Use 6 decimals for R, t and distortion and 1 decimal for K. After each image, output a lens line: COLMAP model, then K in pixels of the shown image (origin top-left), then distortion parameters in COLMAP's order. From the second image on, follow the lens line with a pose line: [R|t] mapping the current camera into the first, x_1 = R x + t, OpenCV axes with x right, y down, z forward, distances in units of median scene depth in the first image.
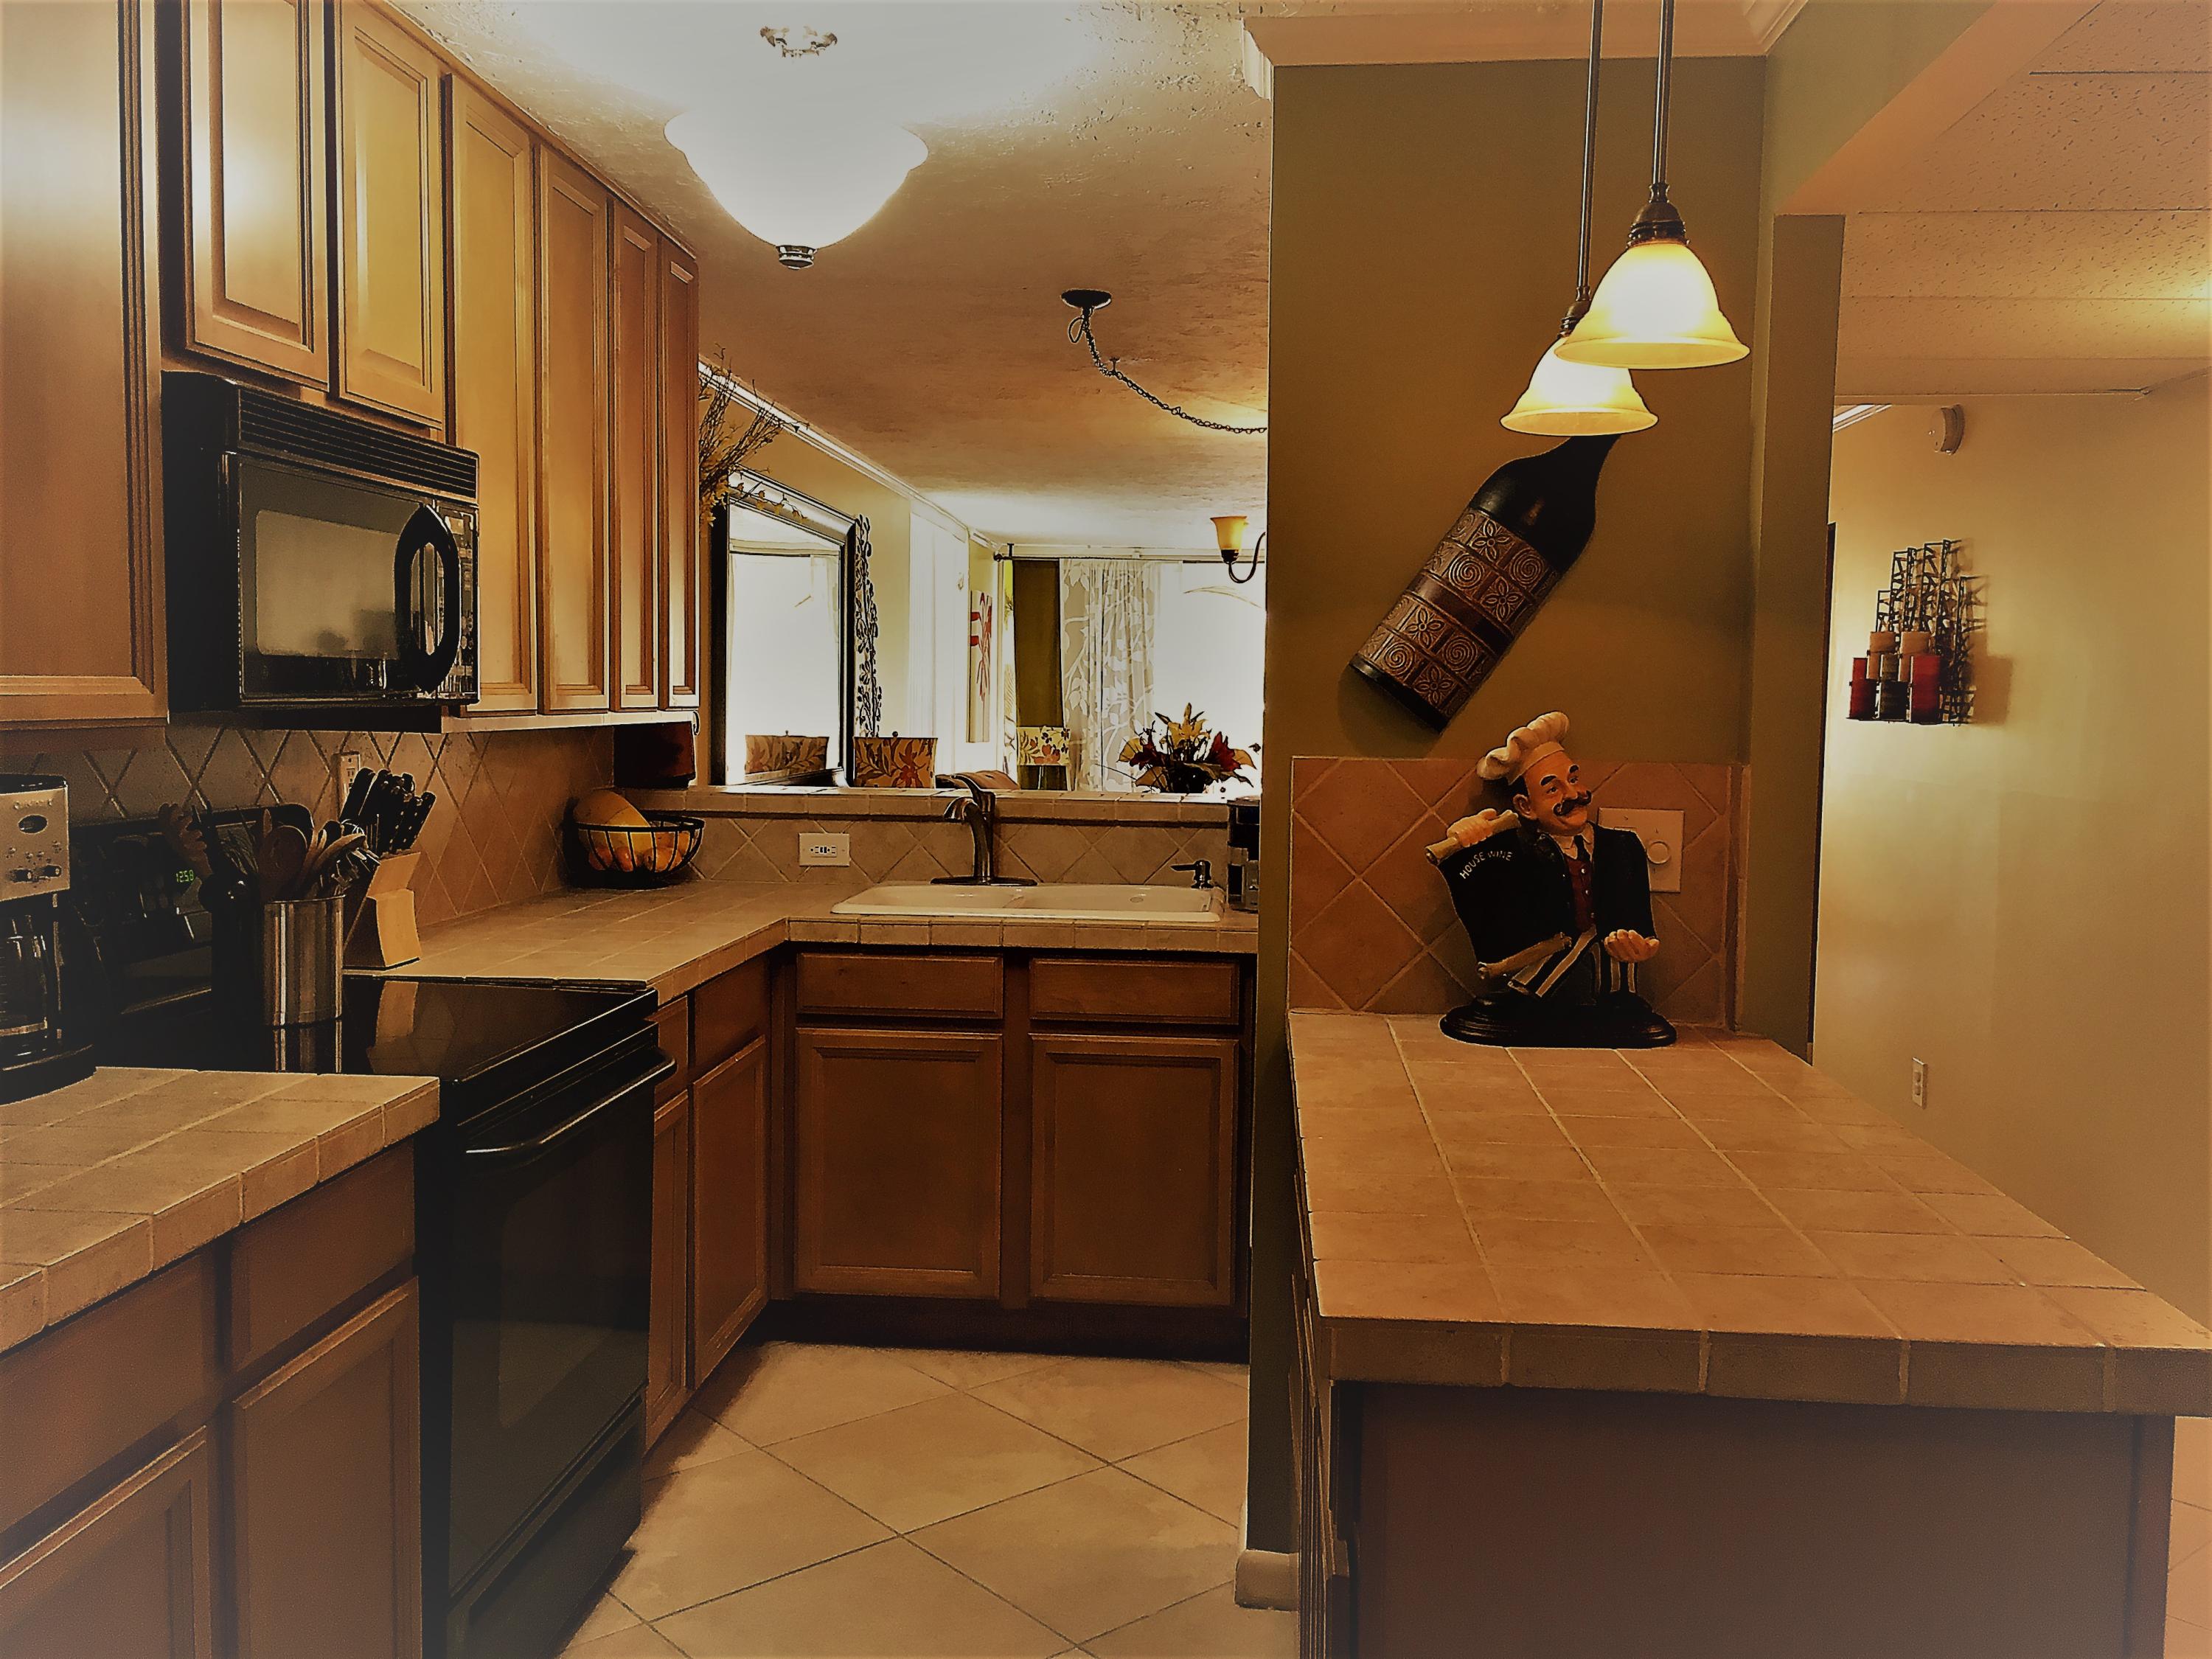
lens RADIAL K [[1871.0, 0, 1105.7], [0, 1871.0, 826.1], [0, 0, 1]] dist [0.000001, 0.001224]
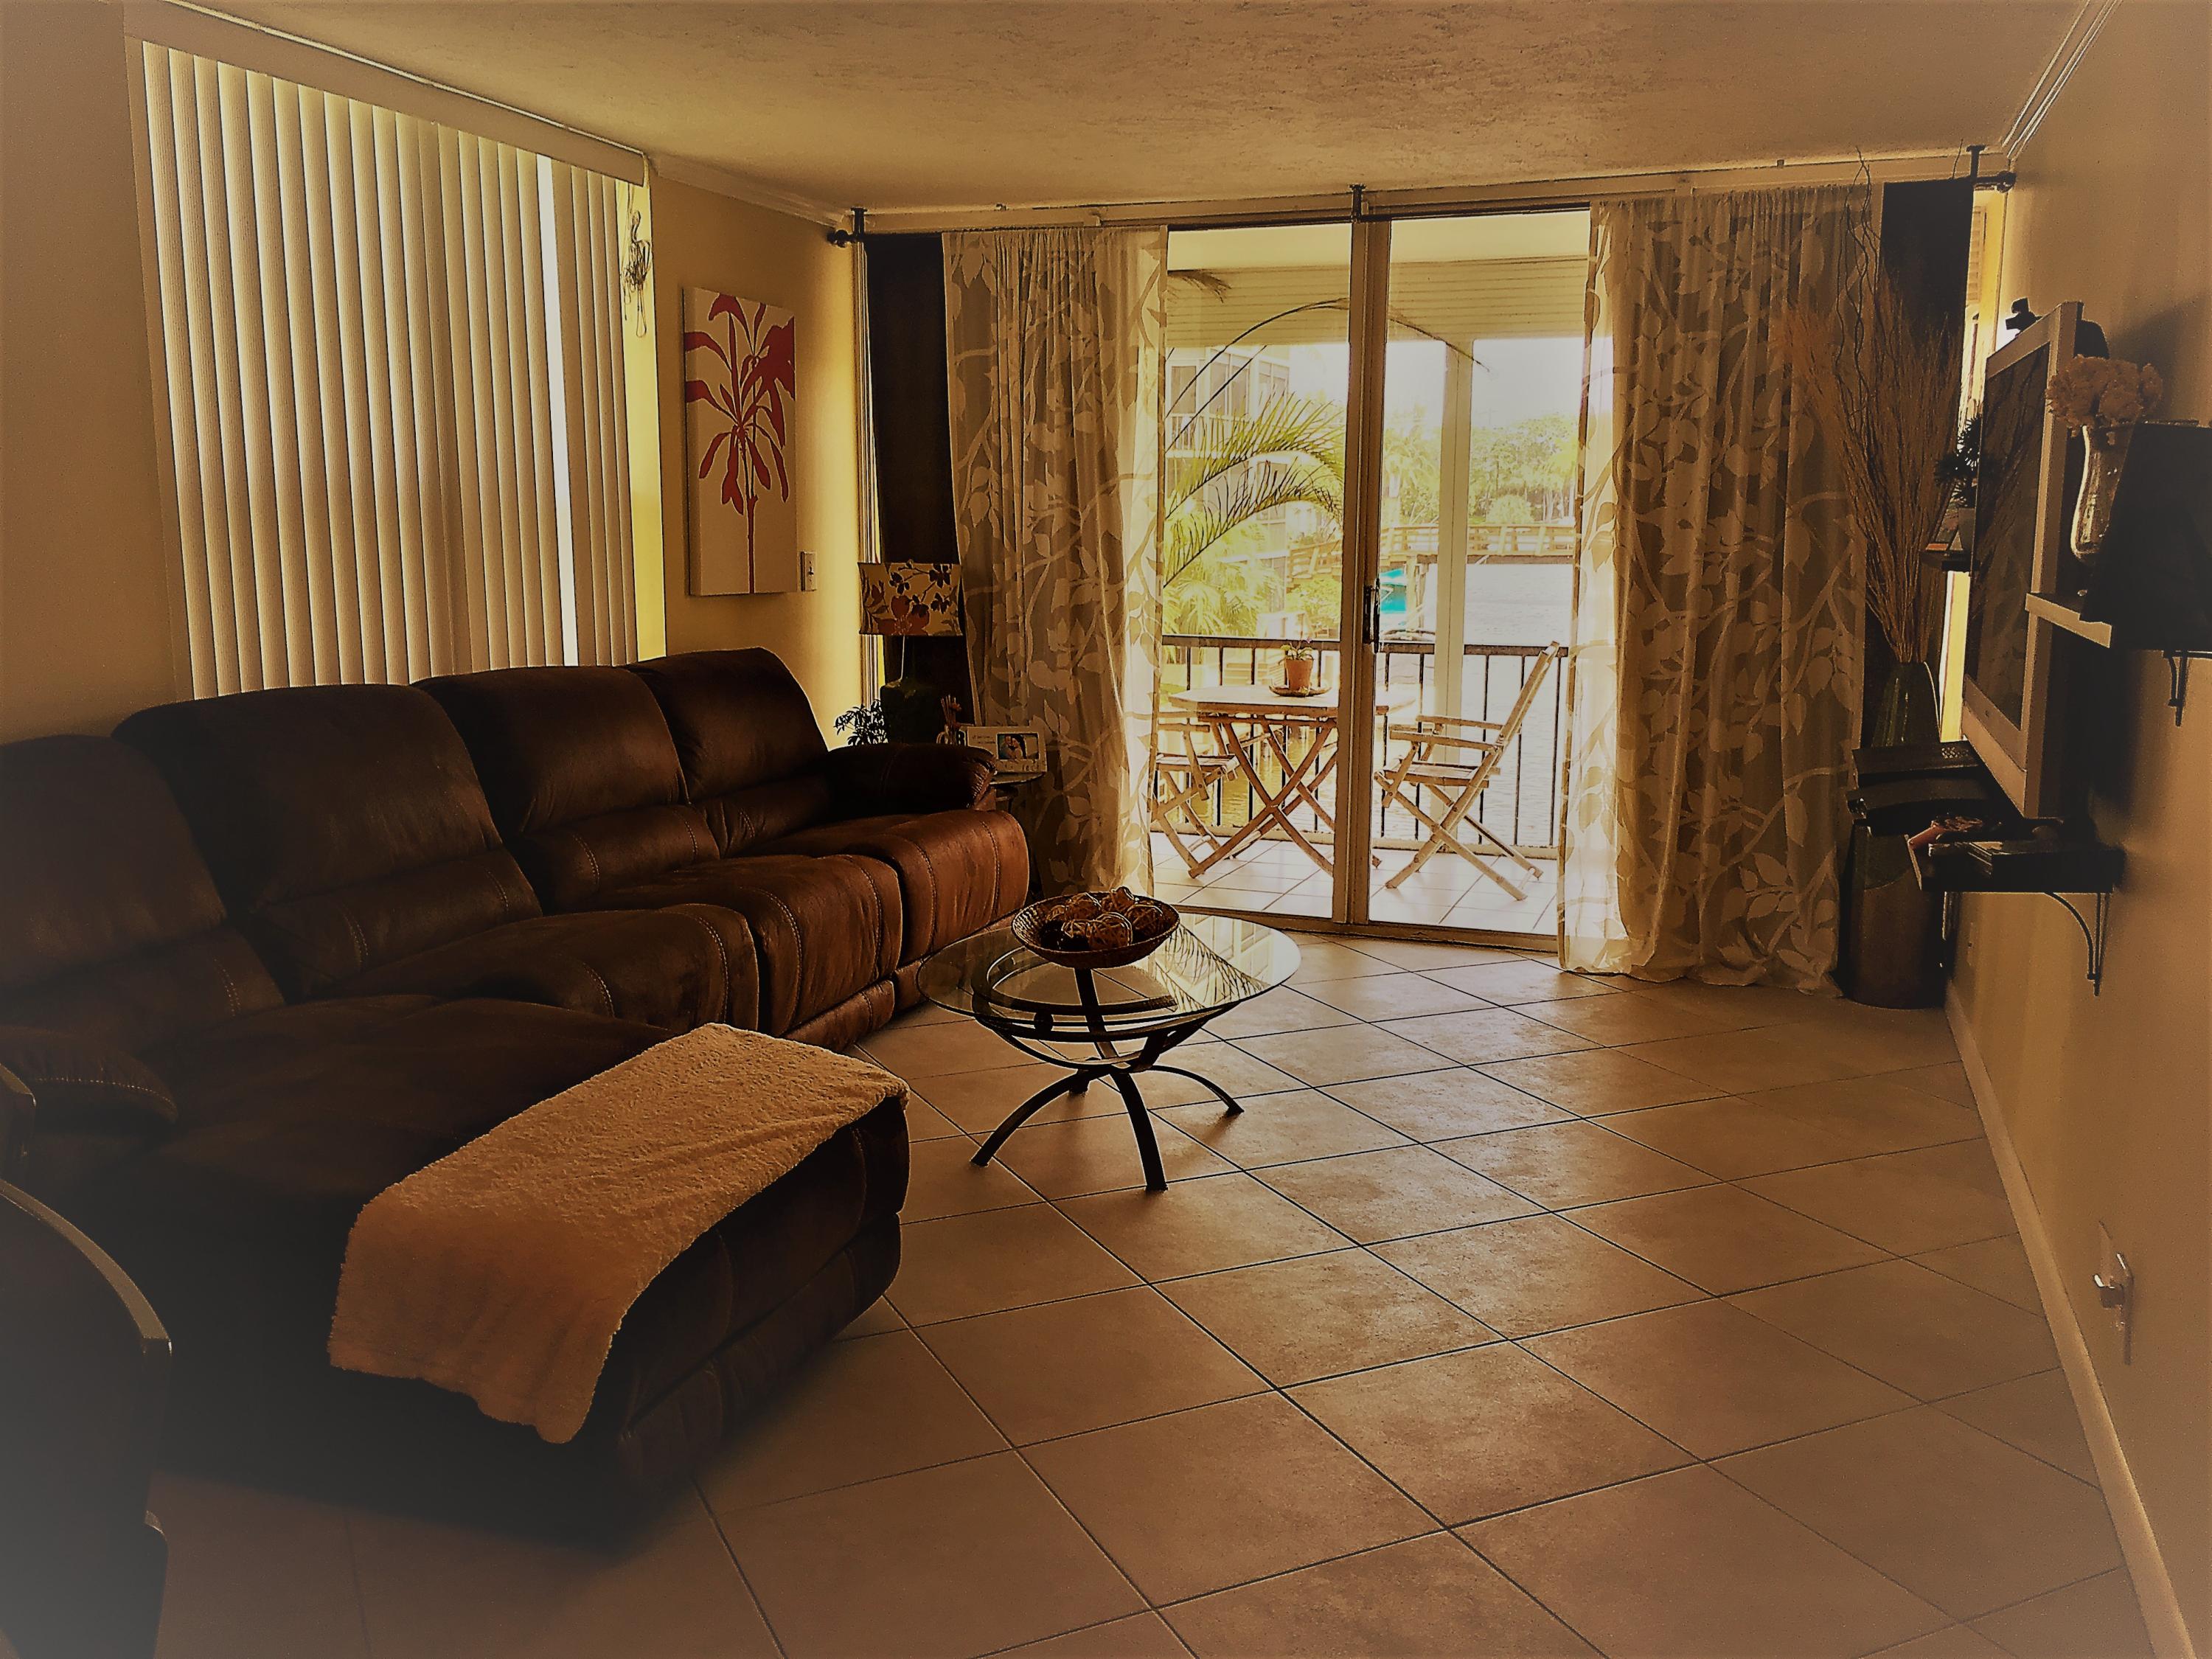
lens RADIAL K [[1871.0, 0, 1107.5], [0, 1871.0, 830.8], [0, 0, 1]] dist [0.000001, 0.001224]
pose [[0.966582, 0.037540, -0.253595, 0.157132], [-0.011881, 0.994717, 0.101964, -0.031738], [0.256083, -0.095544, 0.961922, 0.497184]]
